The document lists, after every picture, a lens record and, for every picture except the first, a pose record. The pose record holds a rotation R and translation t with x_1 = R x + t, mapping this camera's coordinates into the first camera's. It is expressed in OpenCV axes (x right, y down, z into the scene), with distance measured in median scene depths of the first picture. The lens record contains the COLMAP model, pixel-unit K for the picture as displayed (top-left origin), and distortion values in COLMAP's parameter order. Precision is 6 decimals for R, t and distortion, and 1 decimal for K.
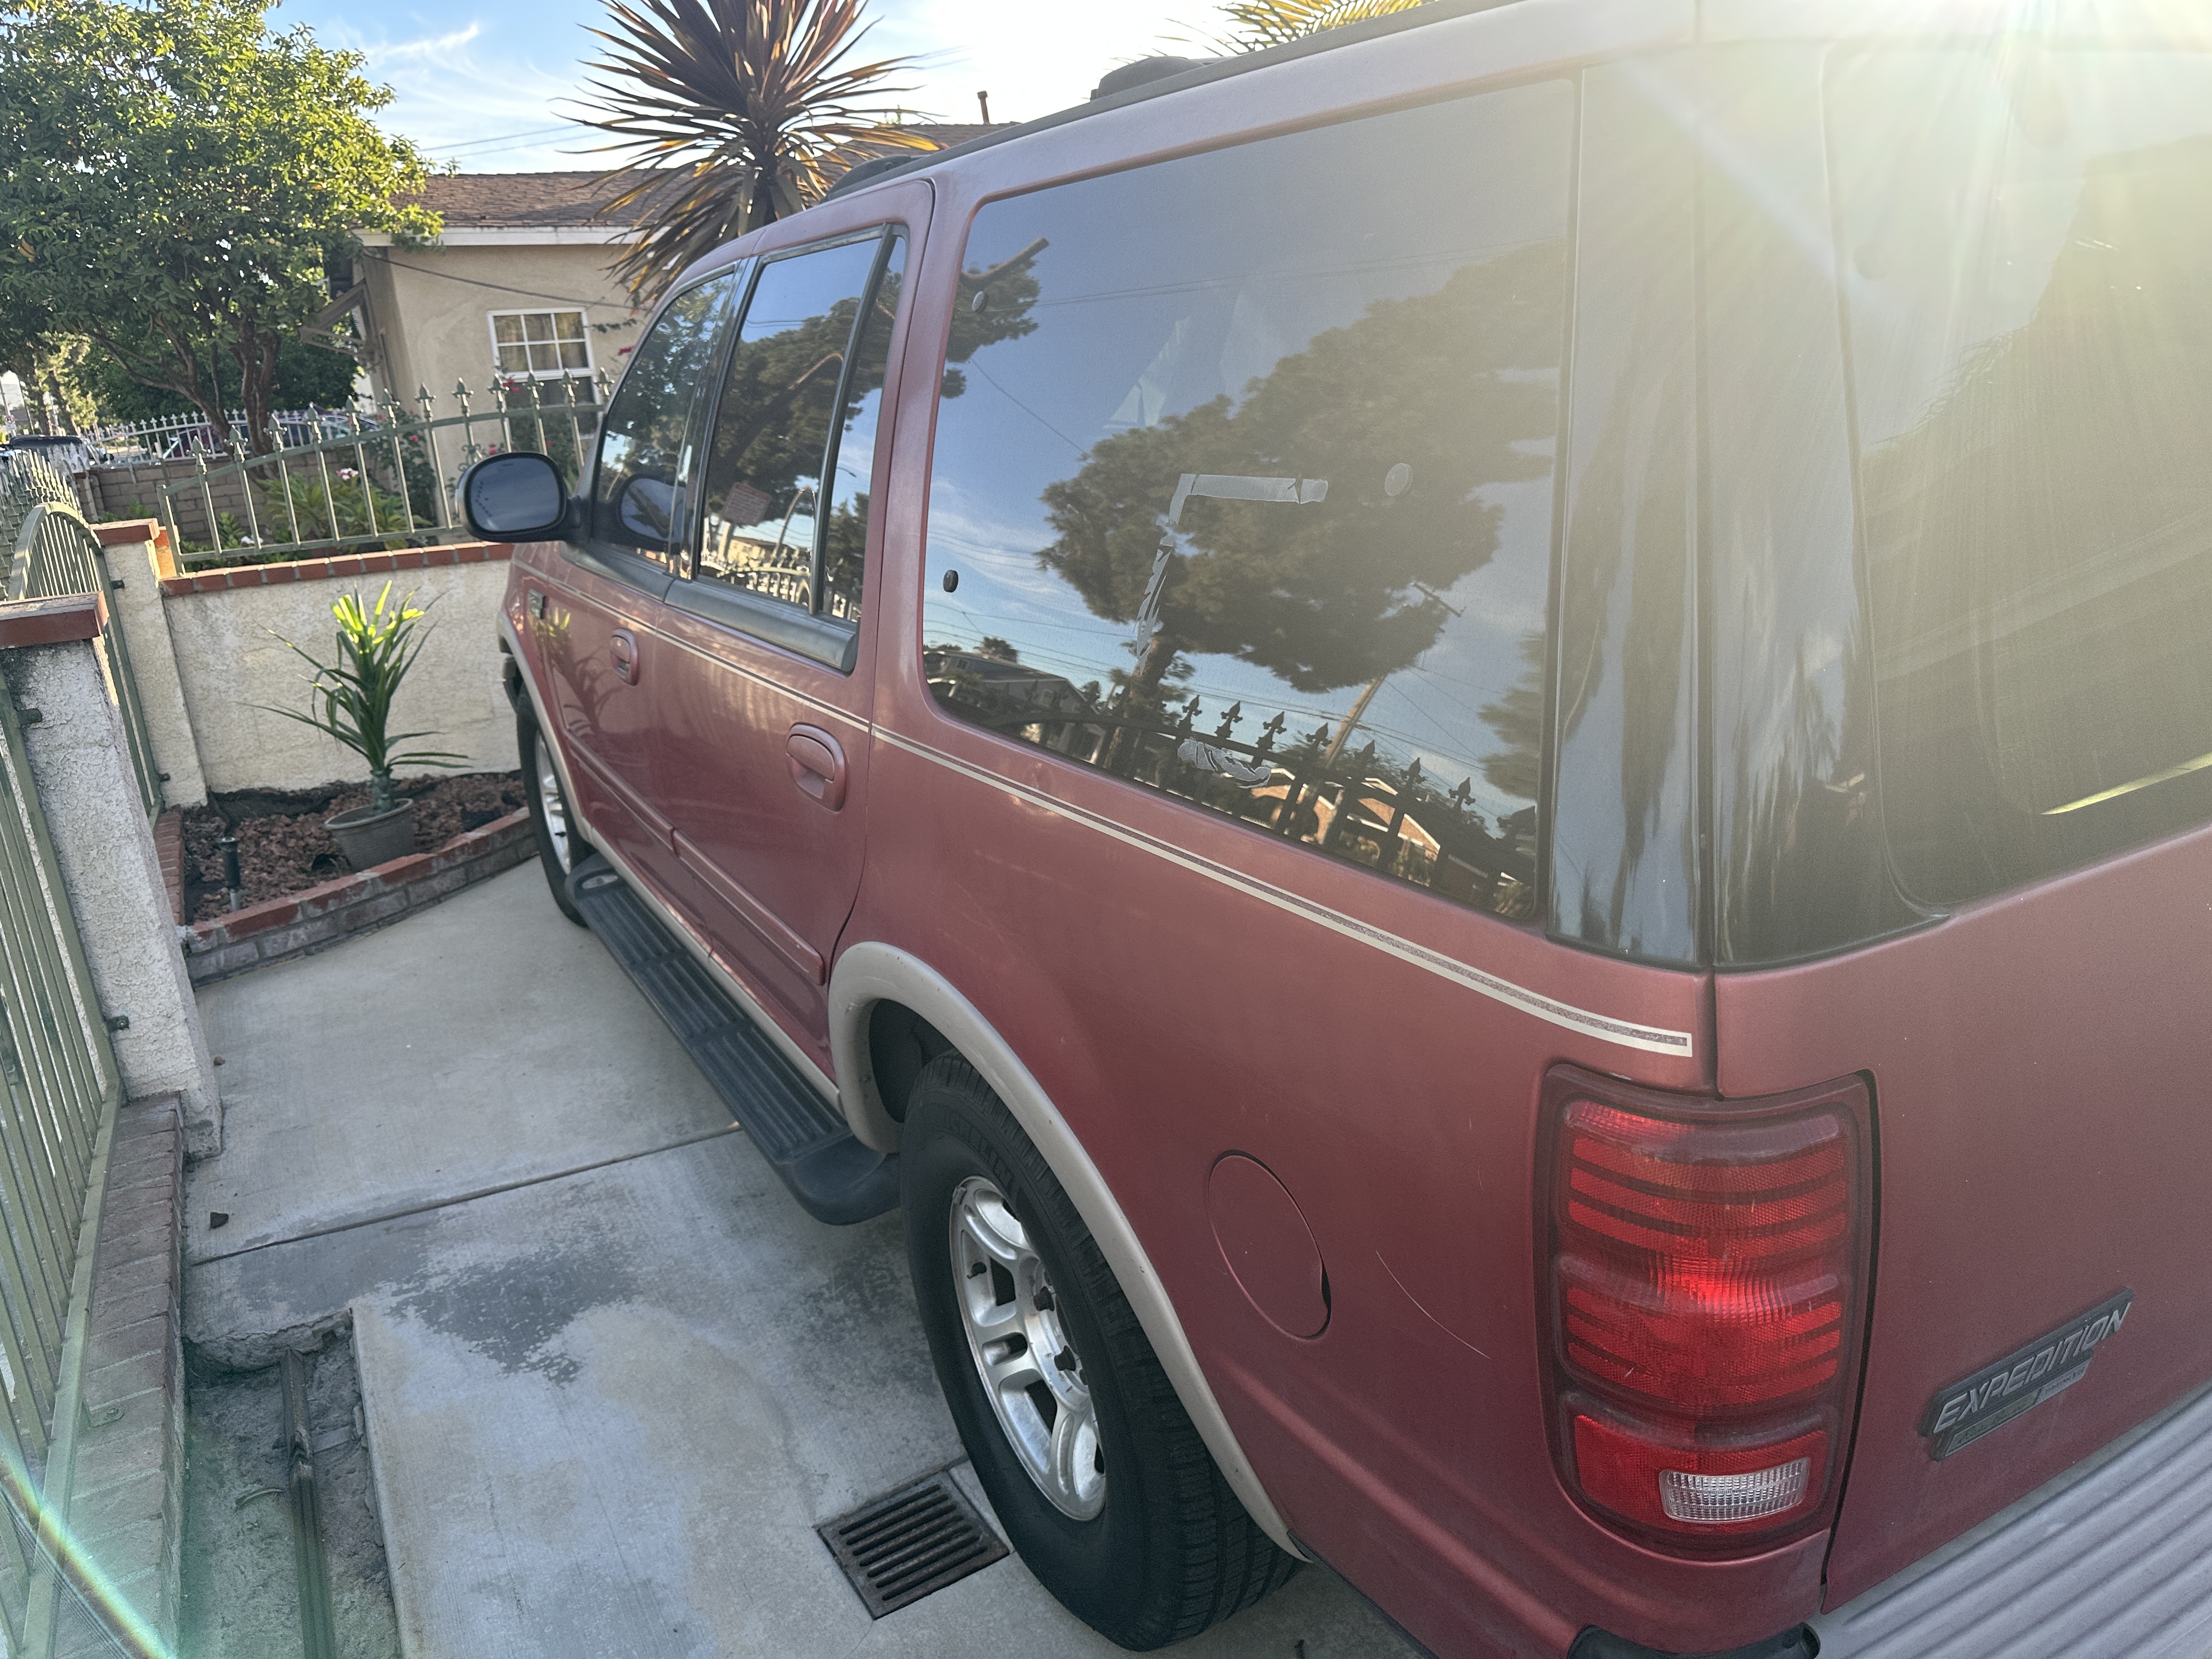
lens RADIAL K [[1601.2, 0, 1103.8], [0, 1601.2, 827.1], [0, 0, 1]] dist [-0.028535, 0.000438]
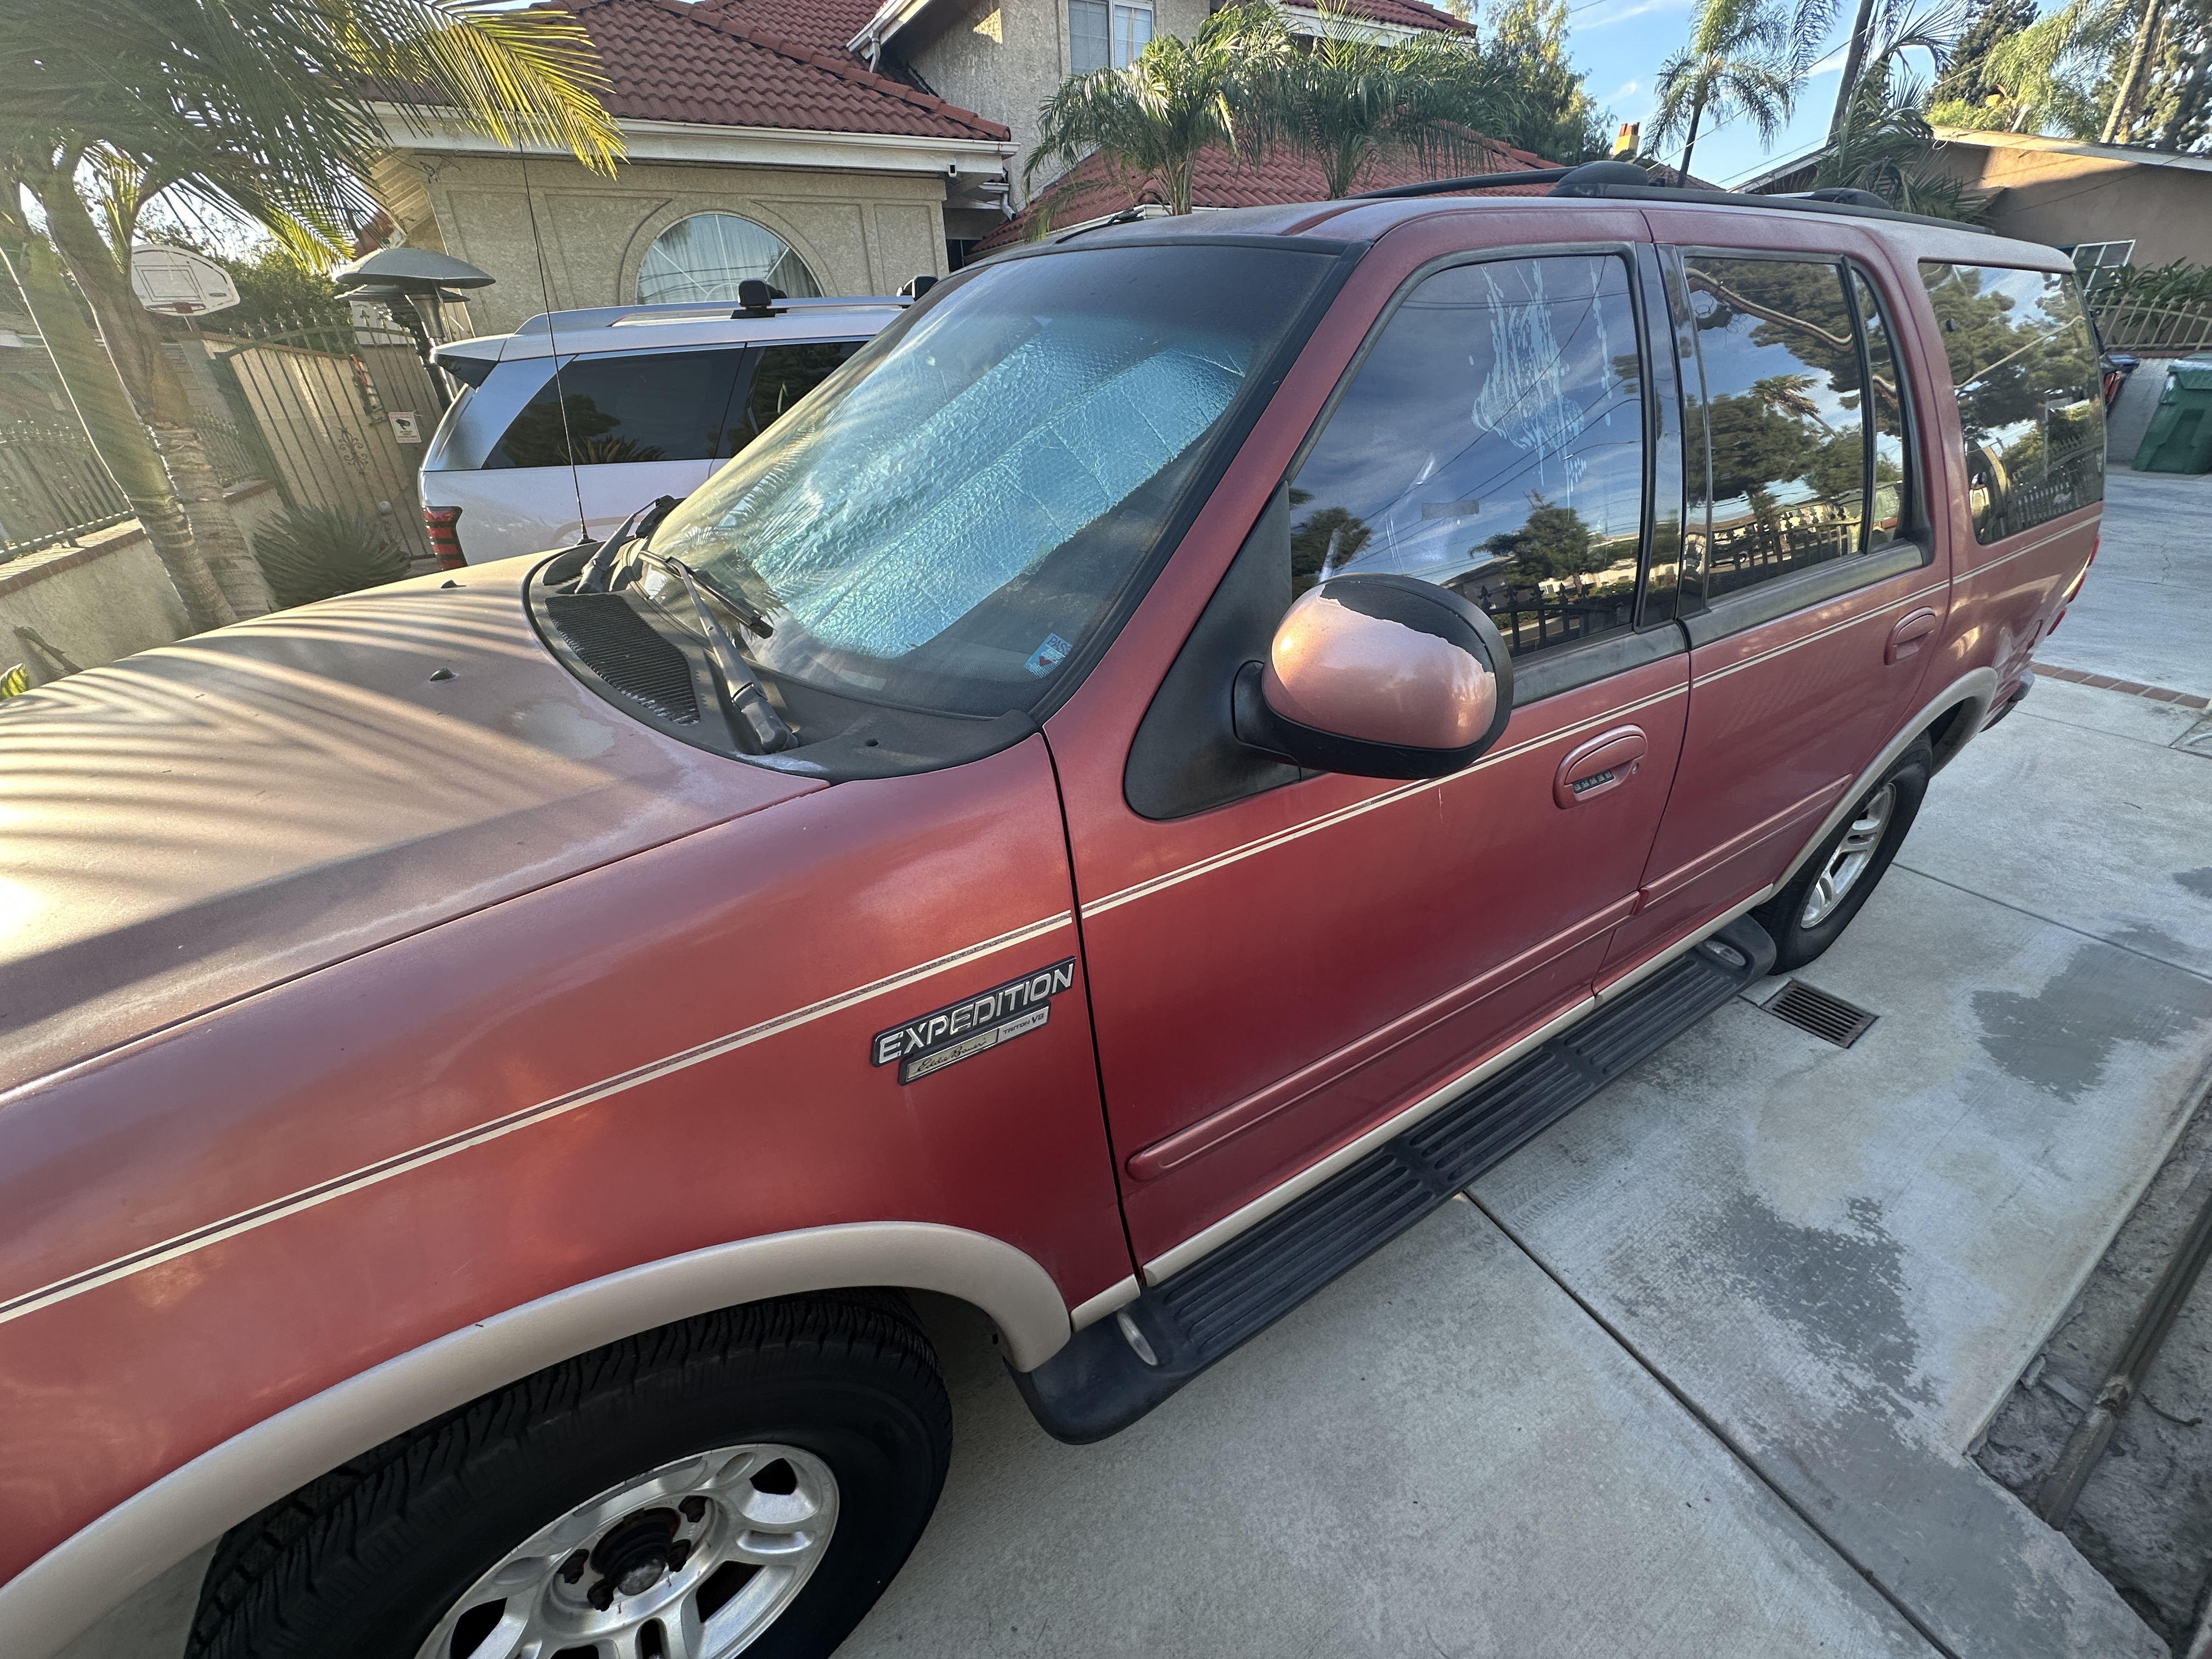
lens RADIAL K [[887.2, 0, 1109.4], [0, 887.2, 833.2], [0, 0, 1]] dist [-0.005175, 0.001308]
pose [[-0.063923, -0.422423, 0.904142, -0.781878], [0.318520, 0.849972, 0.419634, -0.389853], [-0.945758, 0.314812, 0.080218, 1.363050]]
